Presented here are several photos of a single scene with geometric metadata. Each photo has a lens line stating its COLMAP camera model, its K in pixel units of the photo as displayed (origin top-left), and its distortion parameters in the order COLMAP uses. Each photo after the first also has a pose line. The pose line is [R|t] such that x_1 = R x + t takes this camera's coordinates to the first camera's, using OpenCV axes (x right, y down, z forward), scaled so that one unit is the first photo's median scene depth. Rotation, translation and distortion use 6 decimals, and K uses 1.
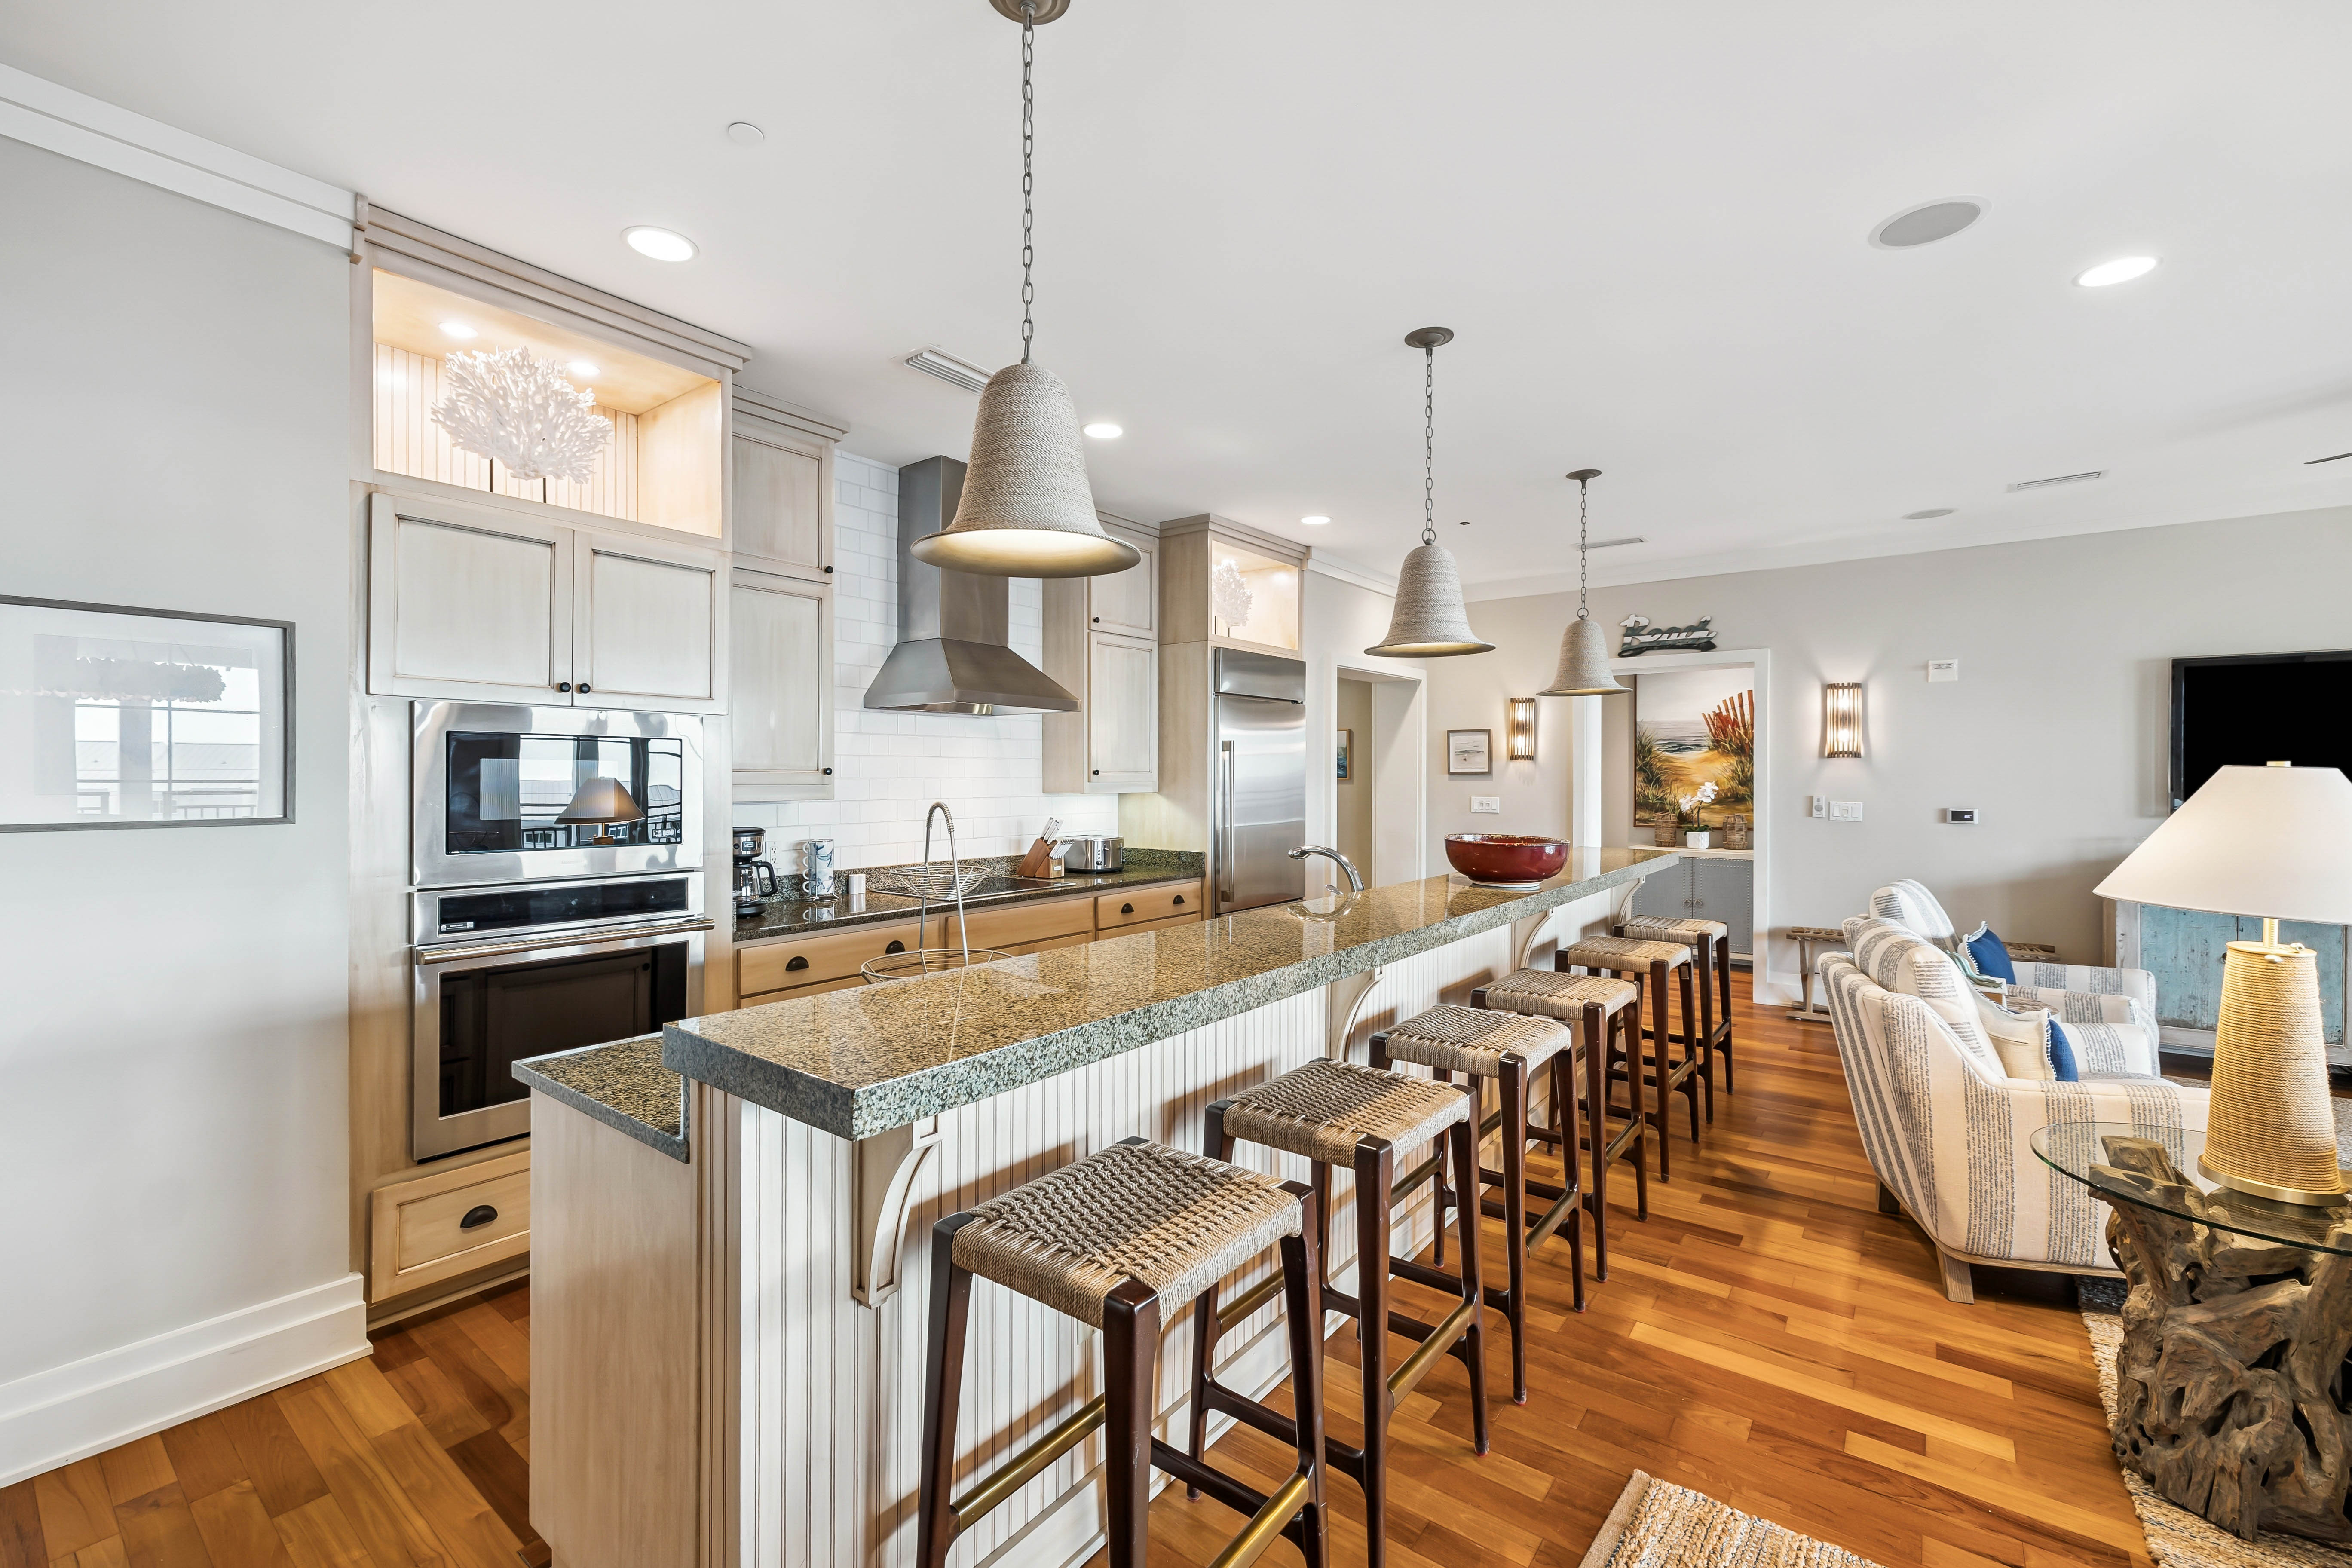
lens RADIAL K [[985.9, 0, 1184.1], [0, 985.9, 775.6], [0, 0, 1]] dist [0.002111, -0.000921]
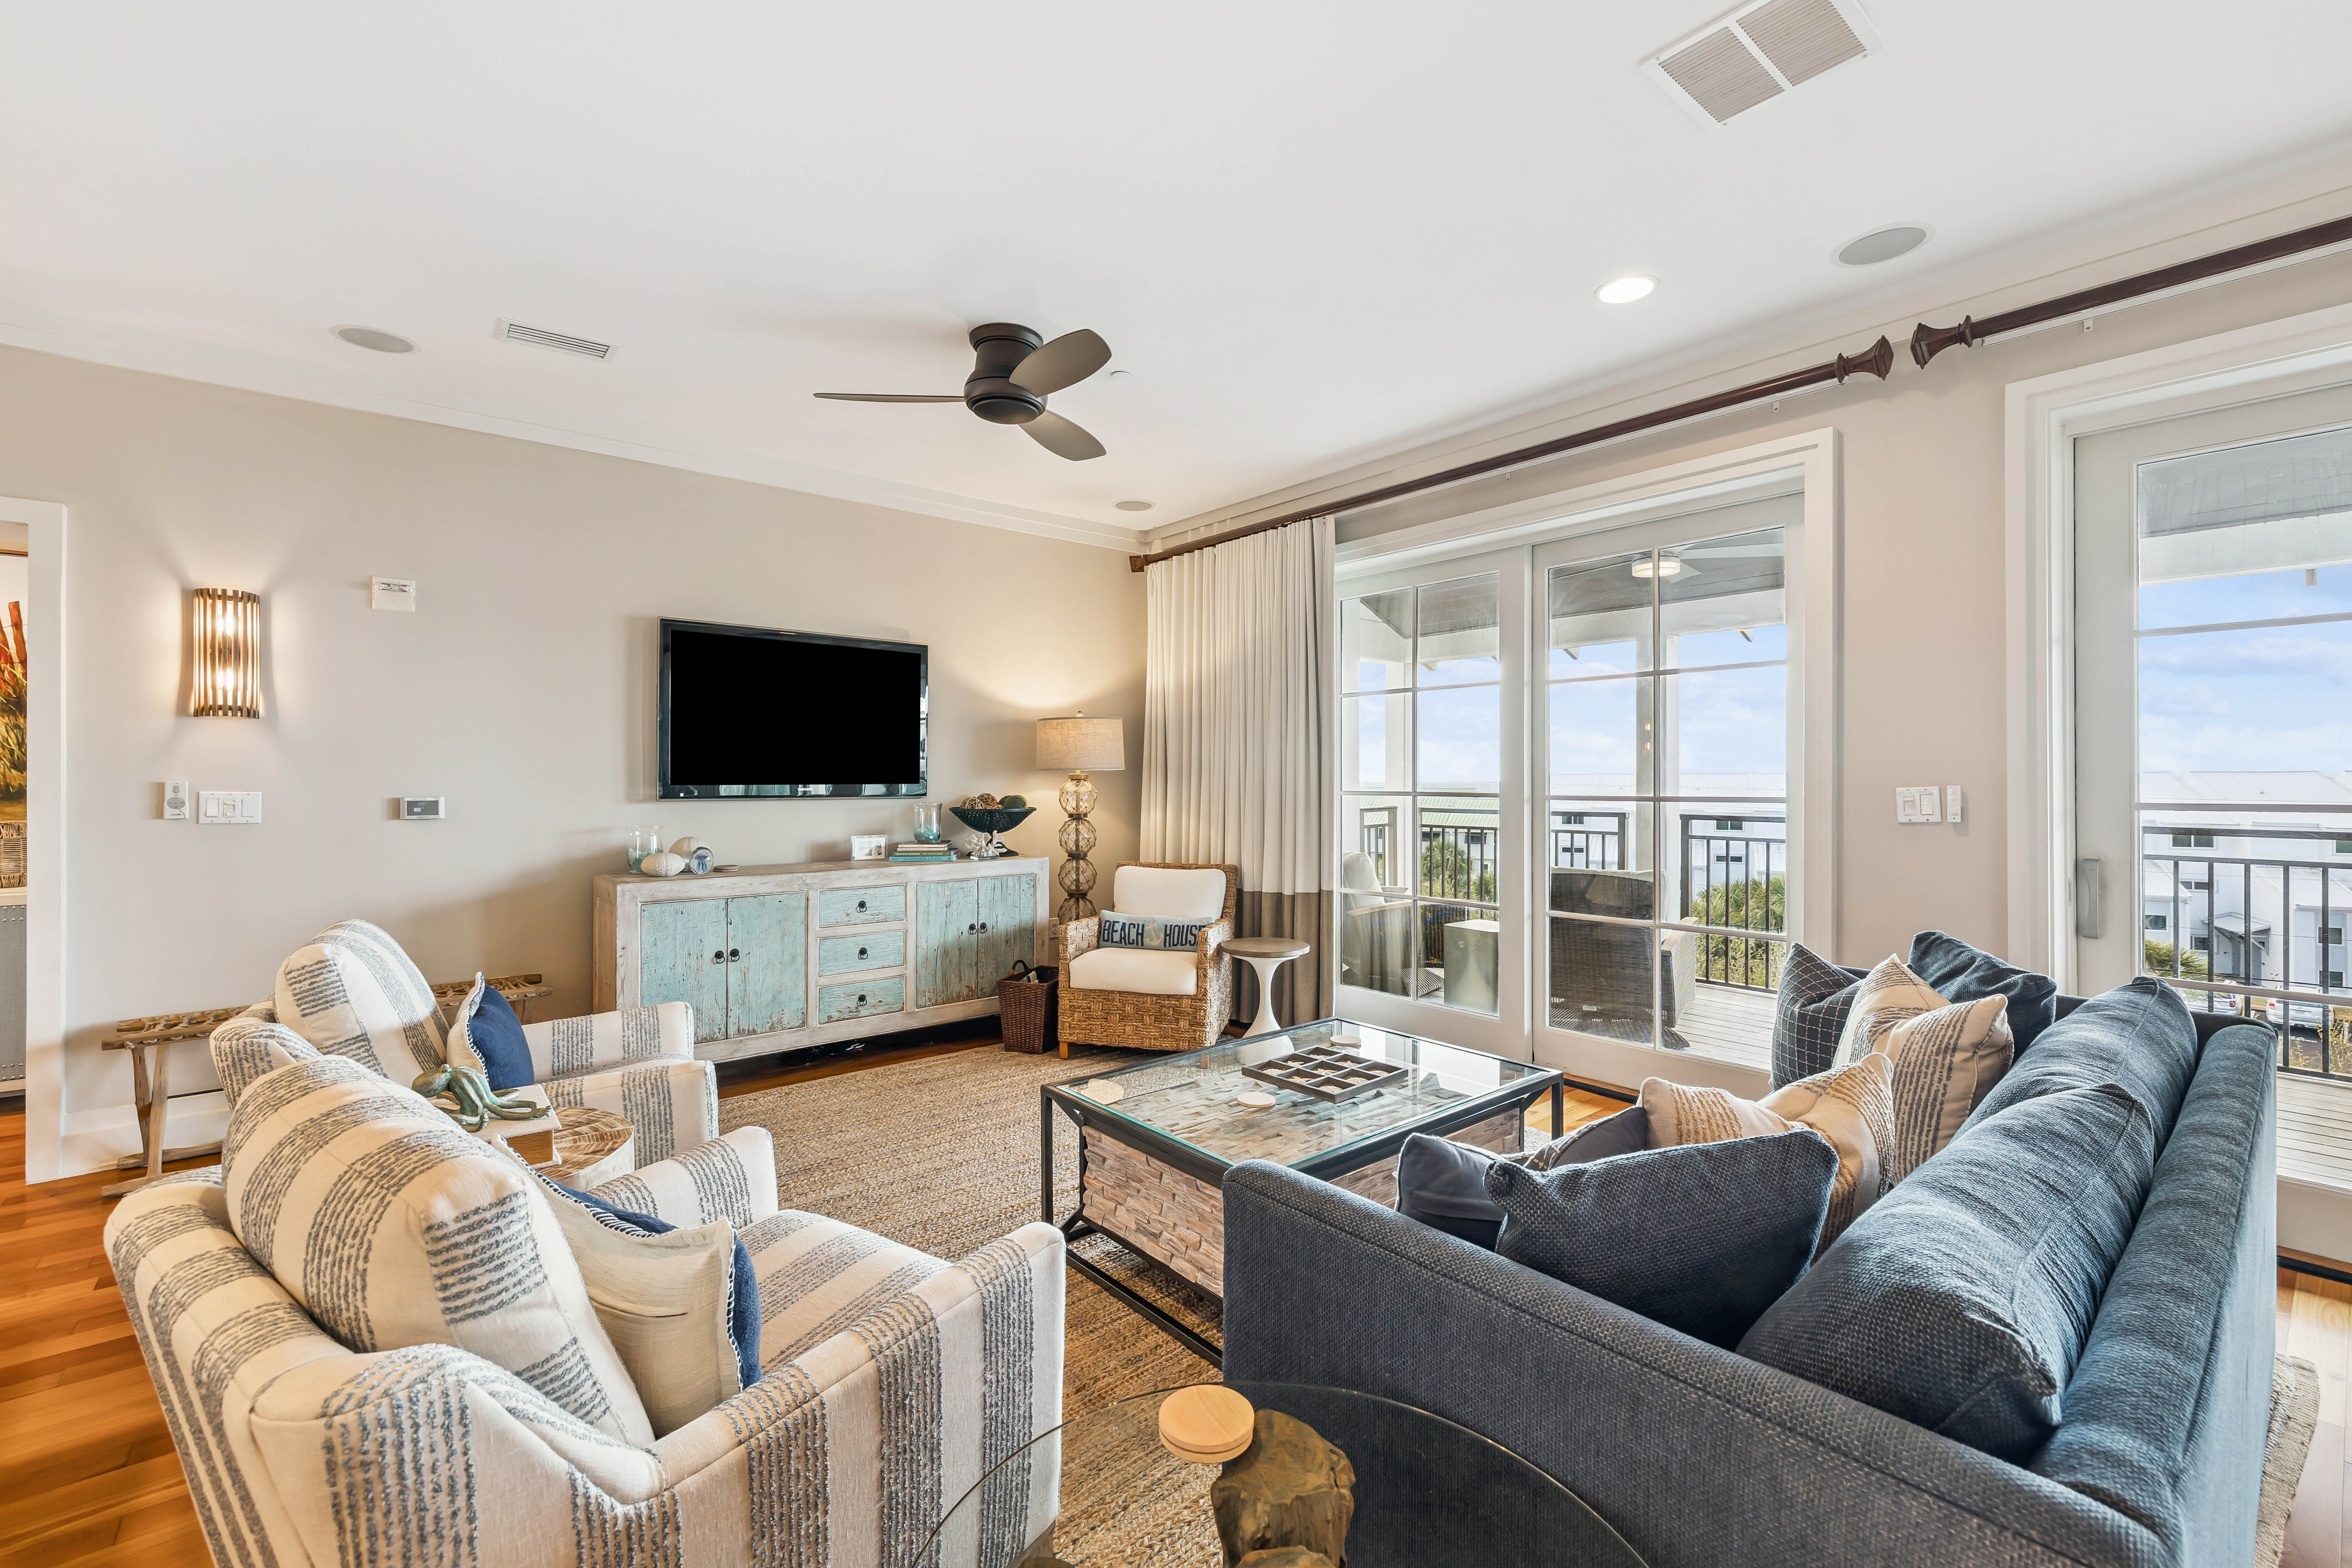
lens RADIAL K [[985.9, 0, 1169.1], [0, 985.9, 779.3], [0, 0, 1]] dist [0.002111, -0.000921]
pose [[0.224882, -0.001130, 0.974385, 0.258000], [-0.000485, 0.999999, 0.001271, 0.021899], [-0.974386, -0.000758, 0.224881, 0.371859]]
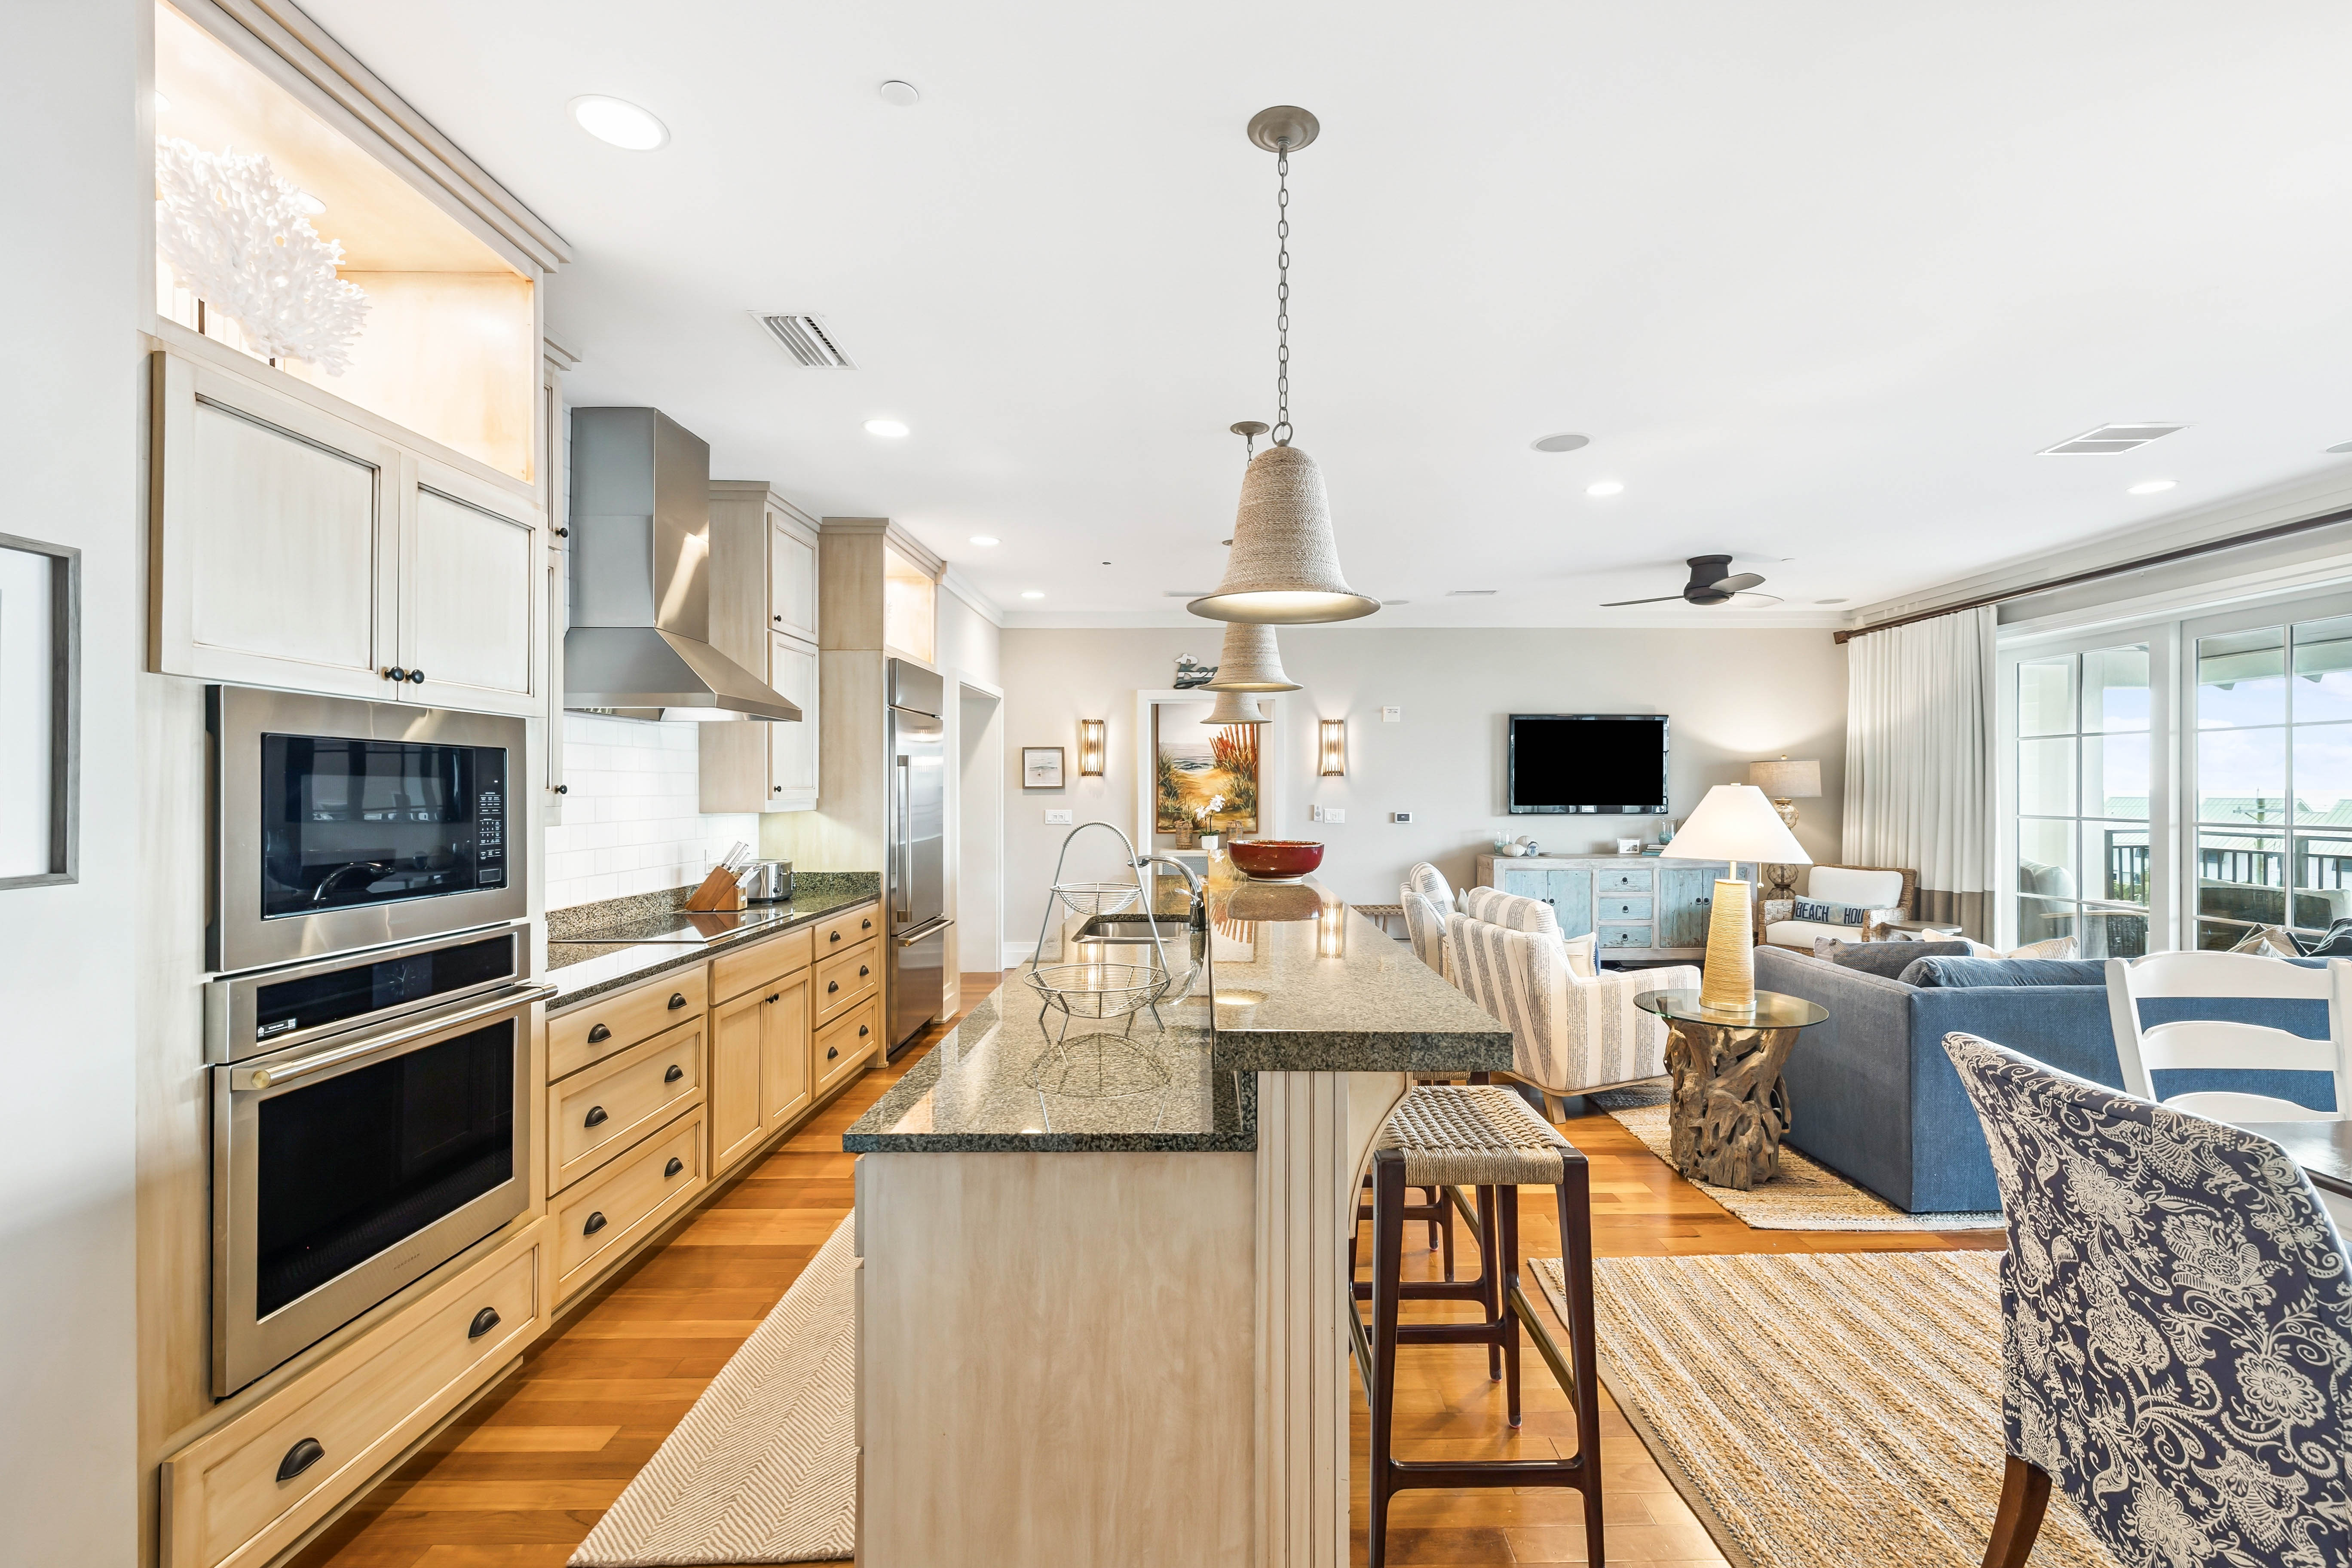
lens RADIAL K [[985.9, 0, 1228.9], [0, 985.9, 787.7], [0, 0, 1]] dist [0.002111, -0.000921]
pose [[0.788406, -0.002321, 0.615150, -0.314911], [0.002774, 0.999996, 0.000216, -0.003374], [-0.615149, 0.001536, 0.788410, 0.040555]]
